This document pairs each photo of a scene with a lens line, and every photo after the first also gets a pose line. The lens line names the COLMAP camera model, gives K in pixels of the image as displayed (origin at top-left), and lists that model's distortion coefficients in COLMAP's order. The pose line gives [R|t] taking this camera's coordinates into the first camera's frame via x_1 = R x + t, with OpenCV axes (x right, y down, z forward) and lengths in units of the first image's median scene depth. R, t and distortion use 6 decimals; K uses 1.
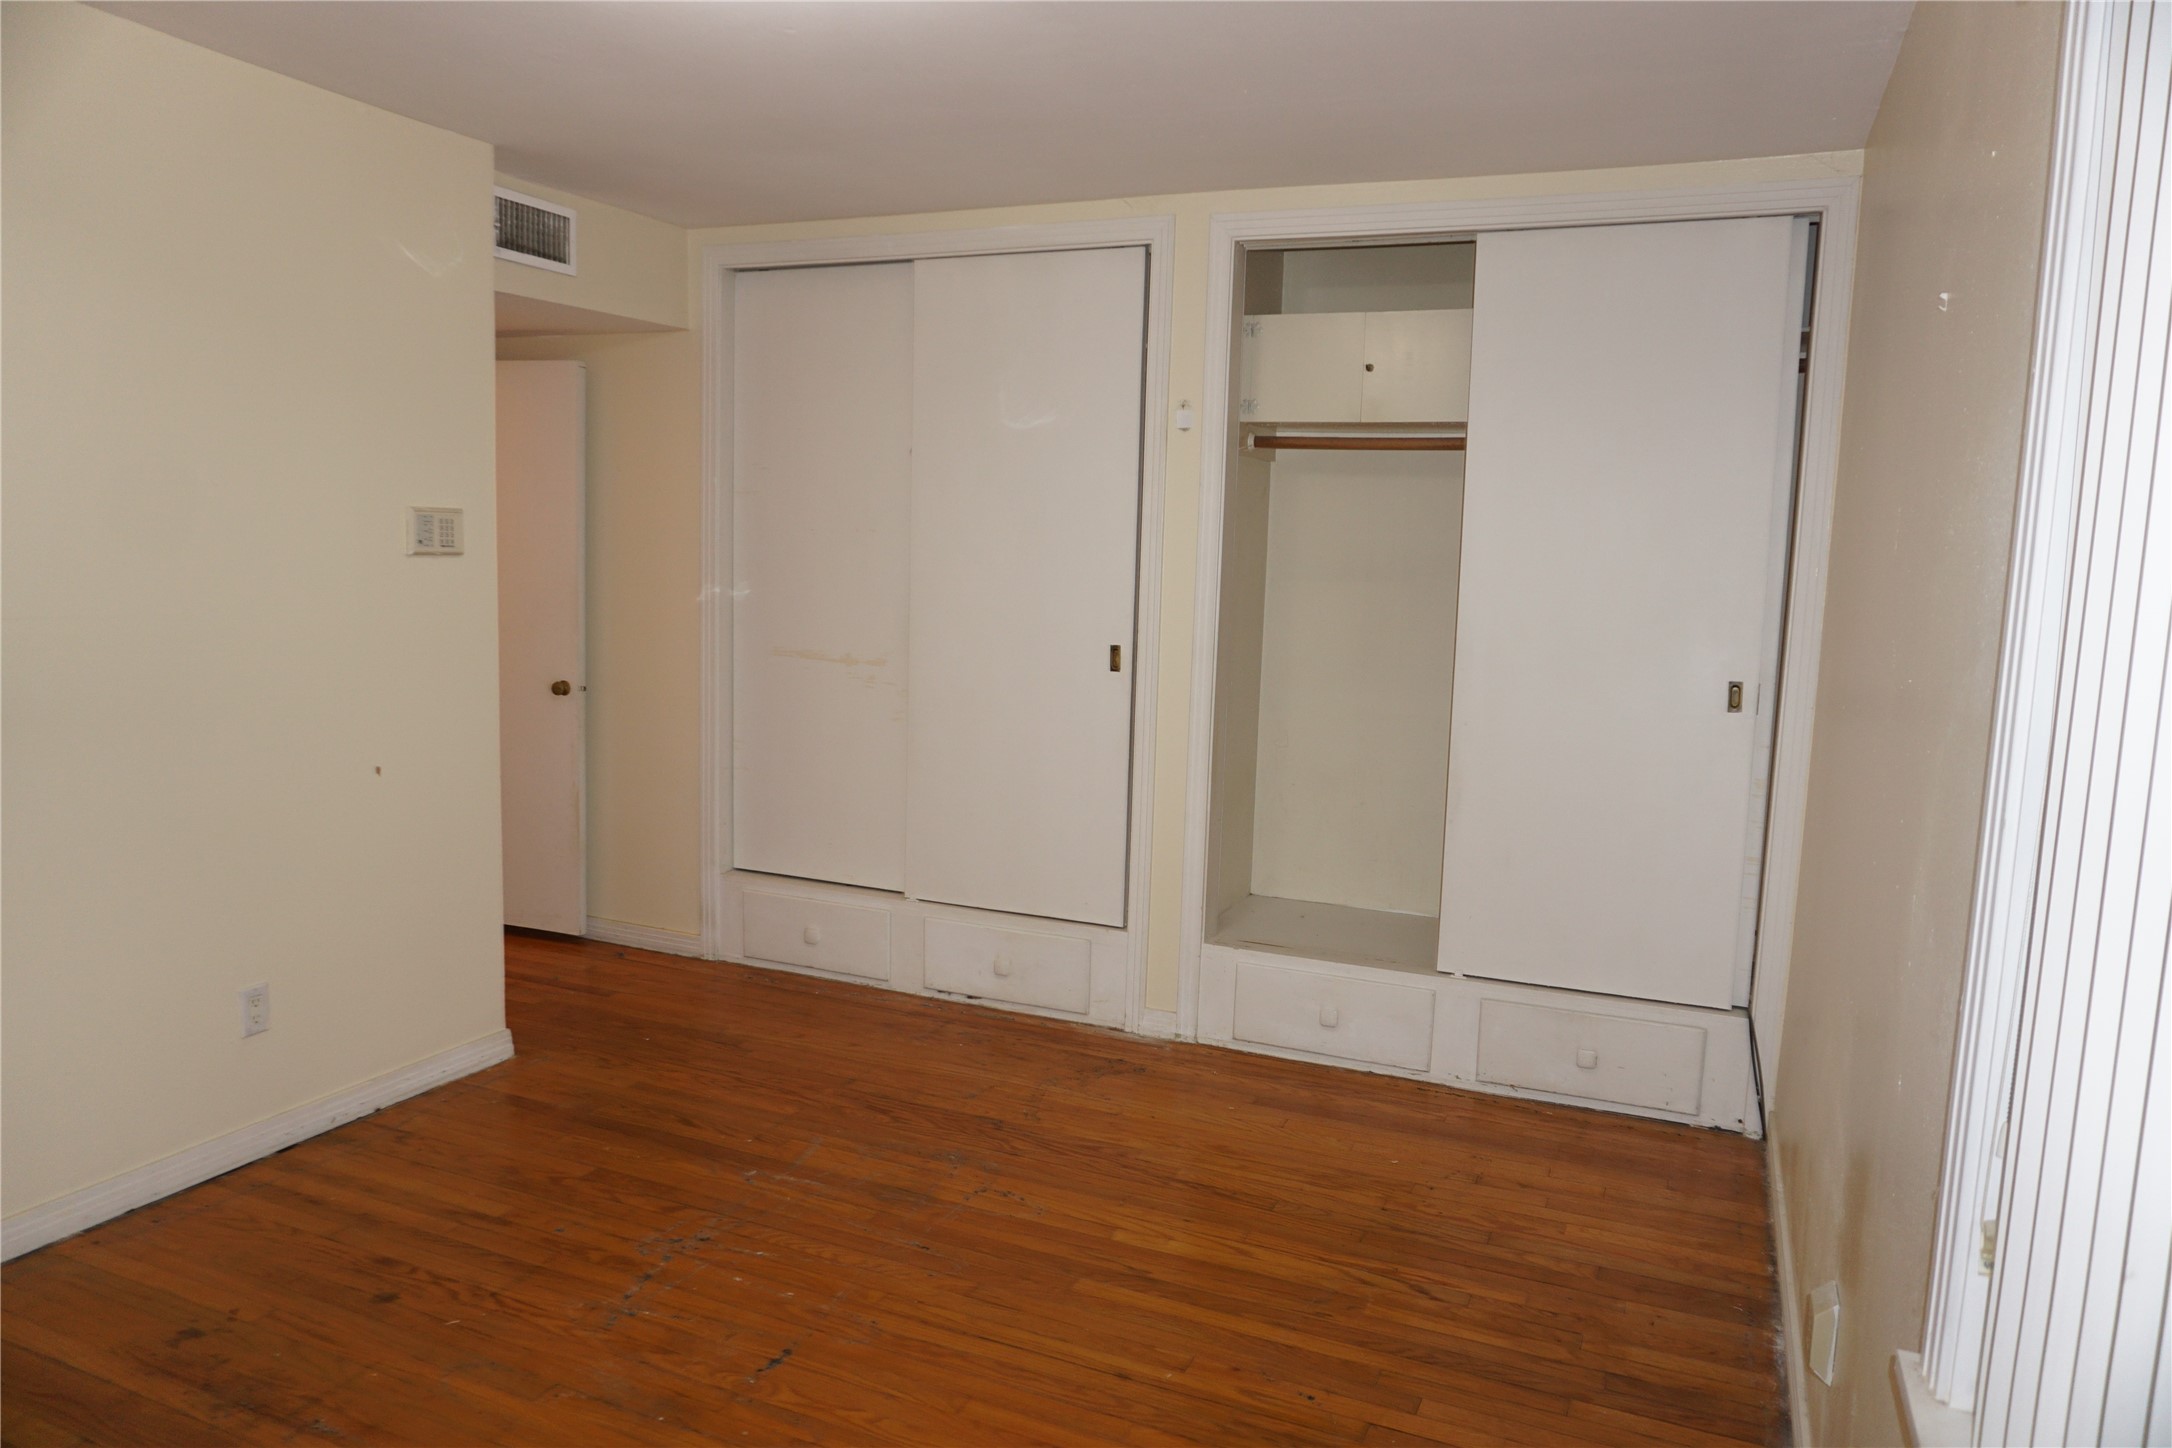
lens RADIAL K [[1416.1, 0, 1086.0], [0, 1416.1, 724.0], [0, 0, 1]] dist [-0.039861, -0.001198]
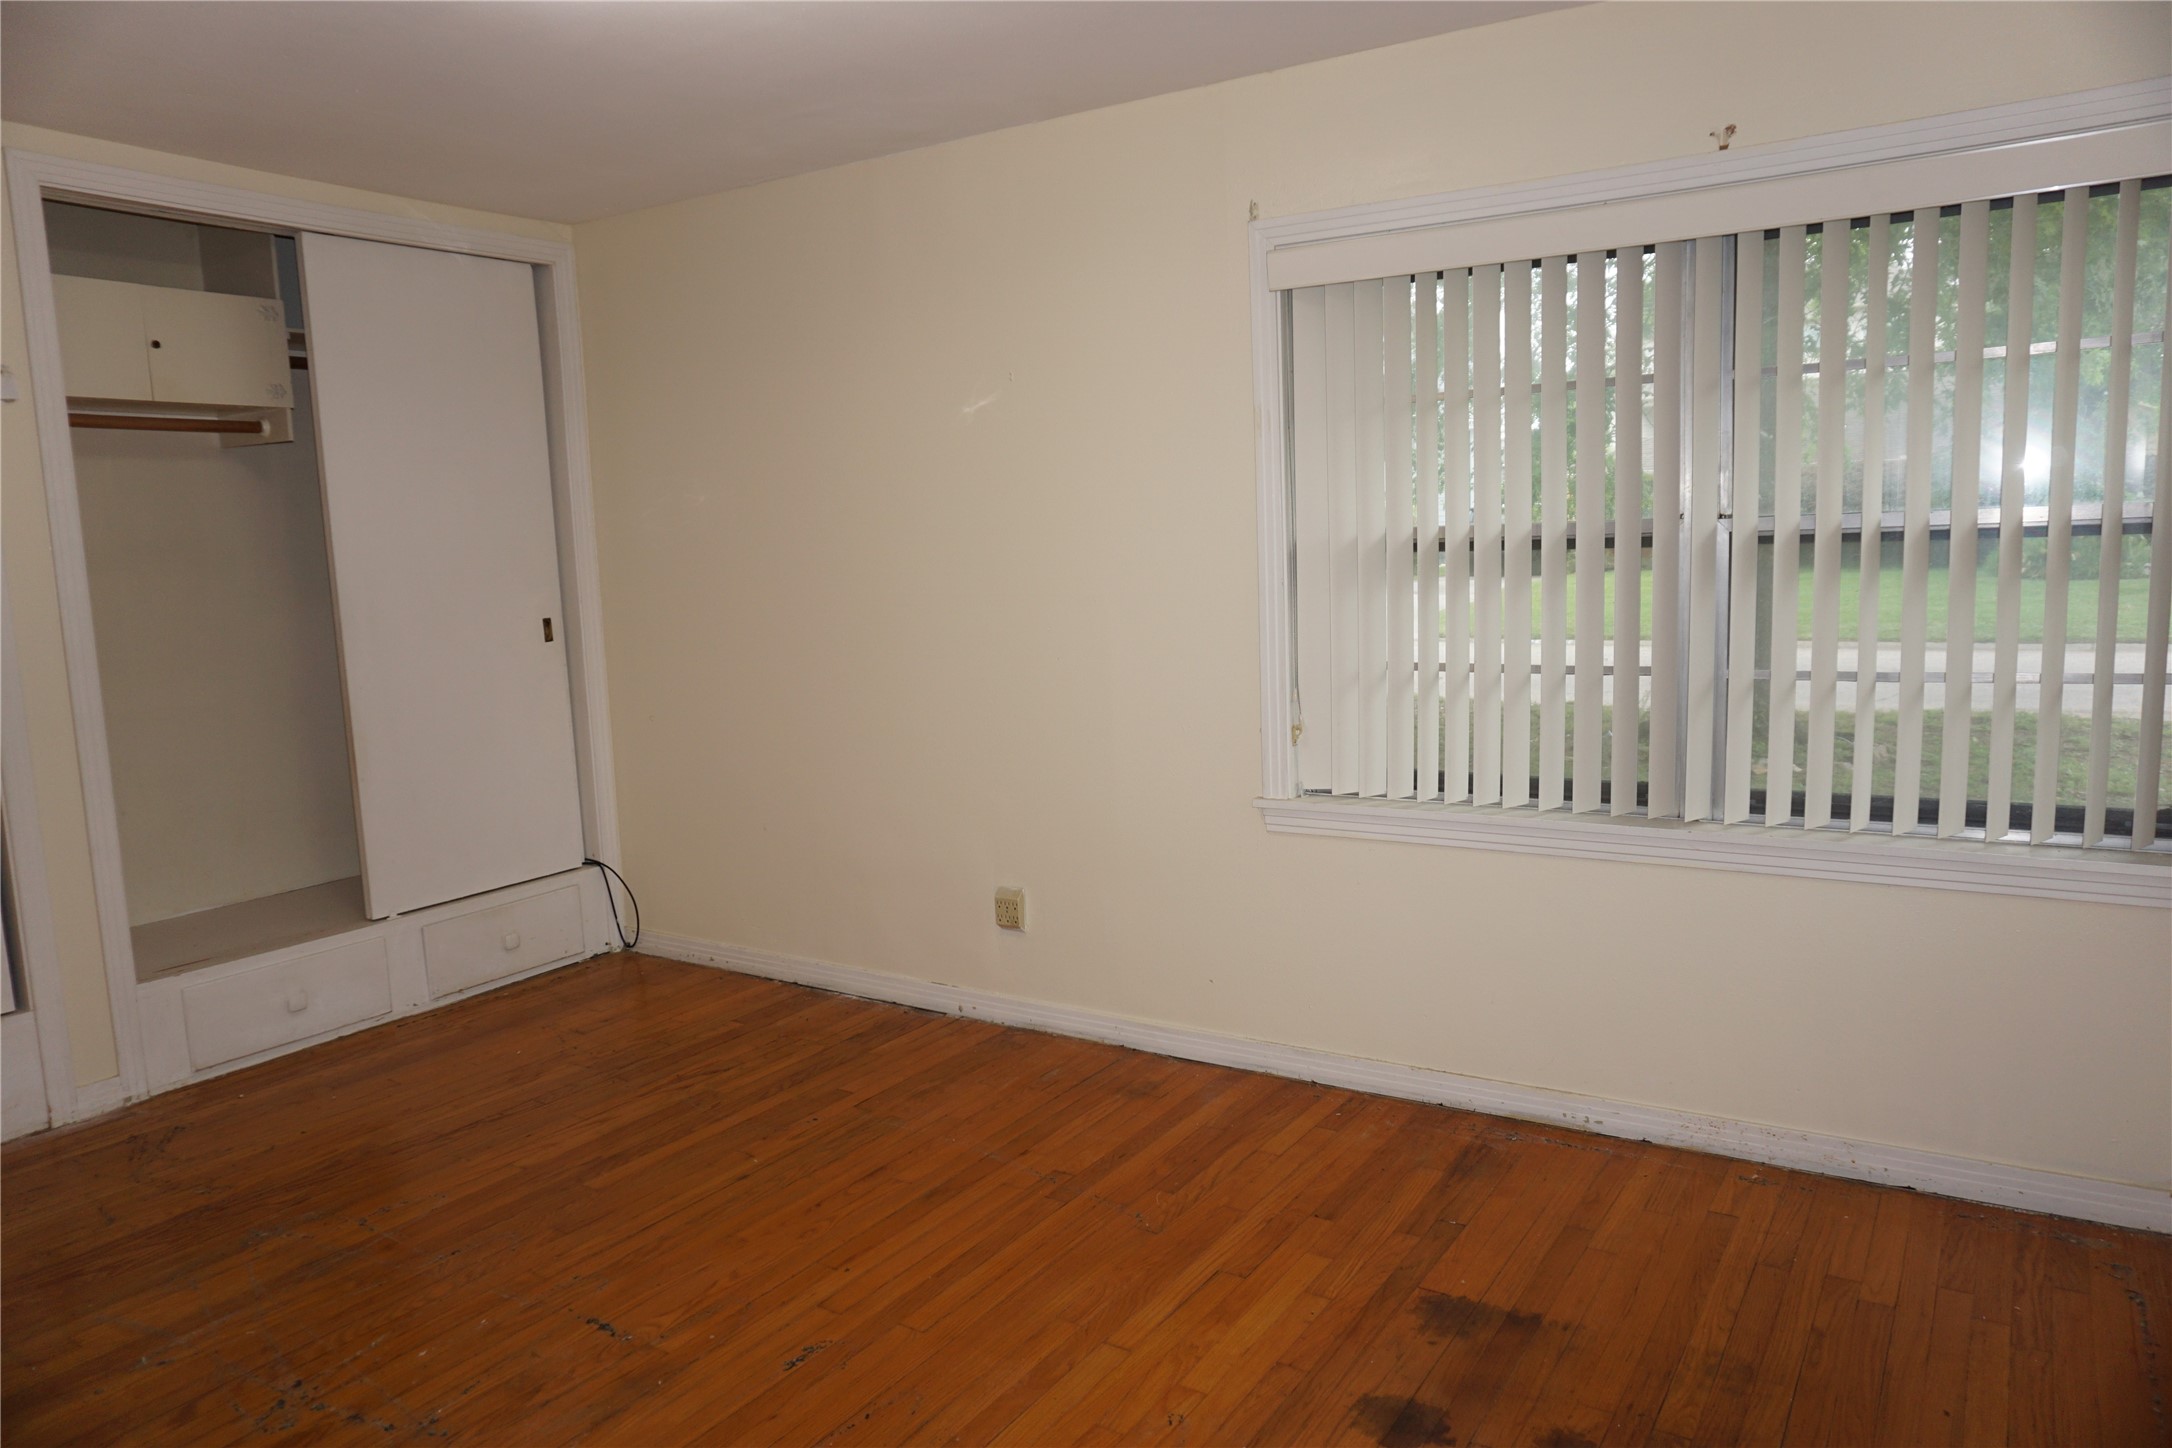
lens RADIAL K [[1416.1, 0, 1086.0], [0, 1416.1, 724.0], [0, 0, 1]] dist [-0.039861, -0.001198]
pose [[0.159281, -0.168380, 0.972768, -0.780641], [0.142960, 0.978896, 0.146032, -0.057947], [-0.976827, 0.115807, 0.179991, 0.294576]]
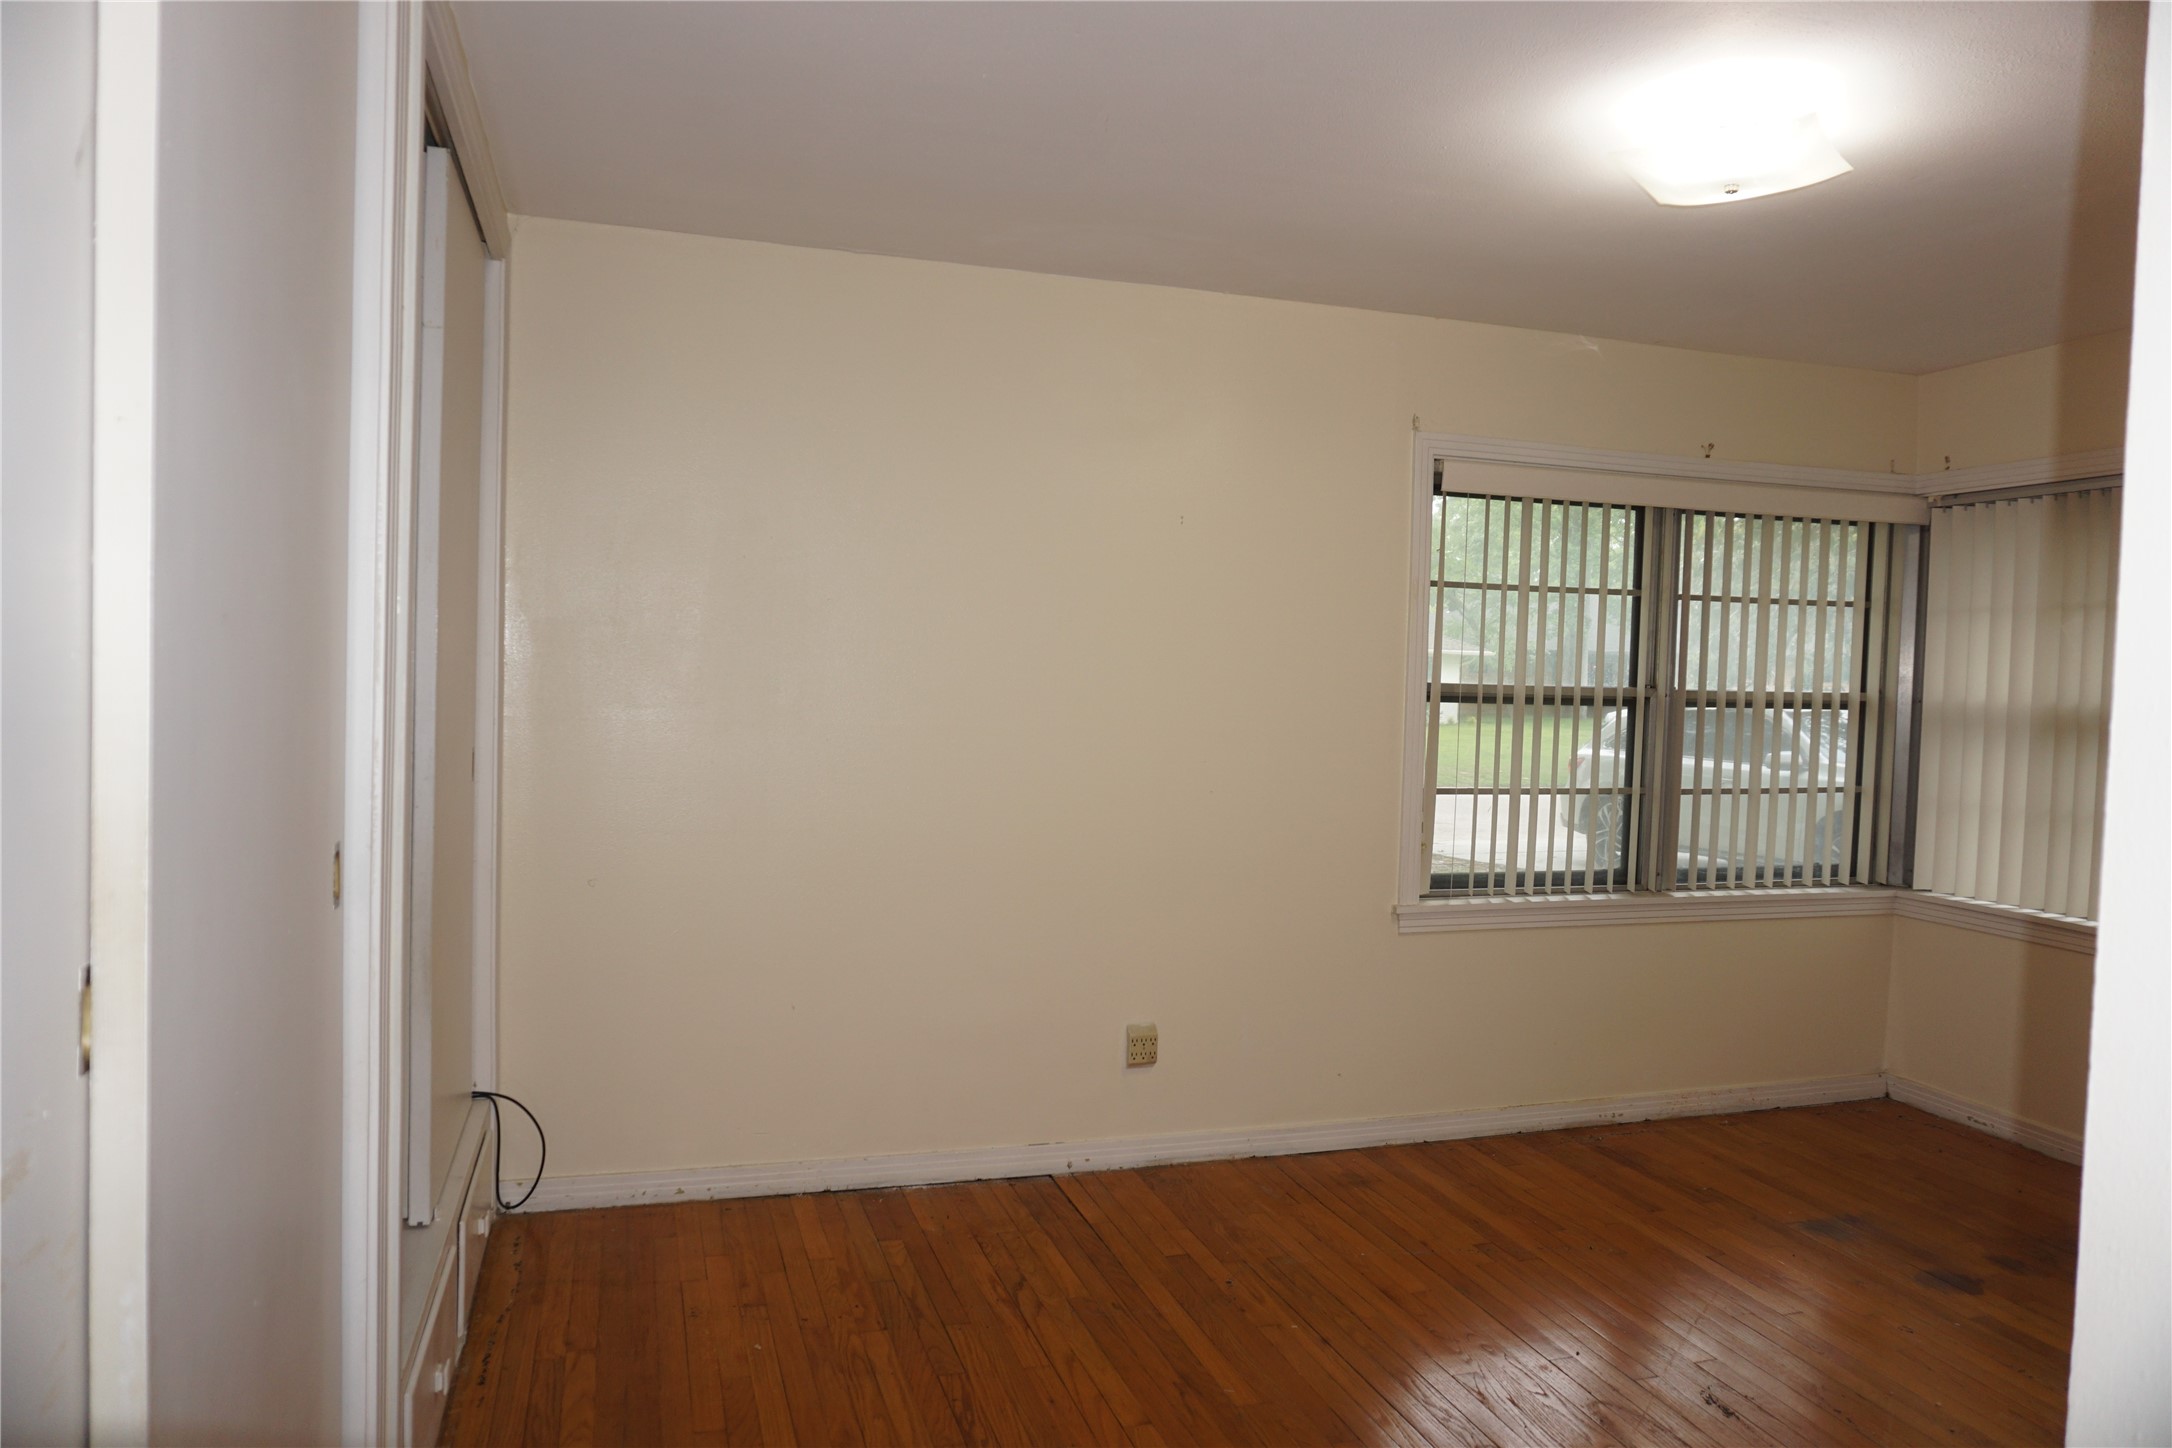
lens RADIAL K [[1459.8, 0, 1086.0], [0, 1459.8, 724.0], [0, 0, 1]] dist [-0.055294, 0.048239]
pose [[-0.657596, -0.086182, 0.748425, -0.513619], [0.025165, 0.990368, 0.136153, -0.166126], [-0.752951, 0.108367, -0.649093, 1.348130]]
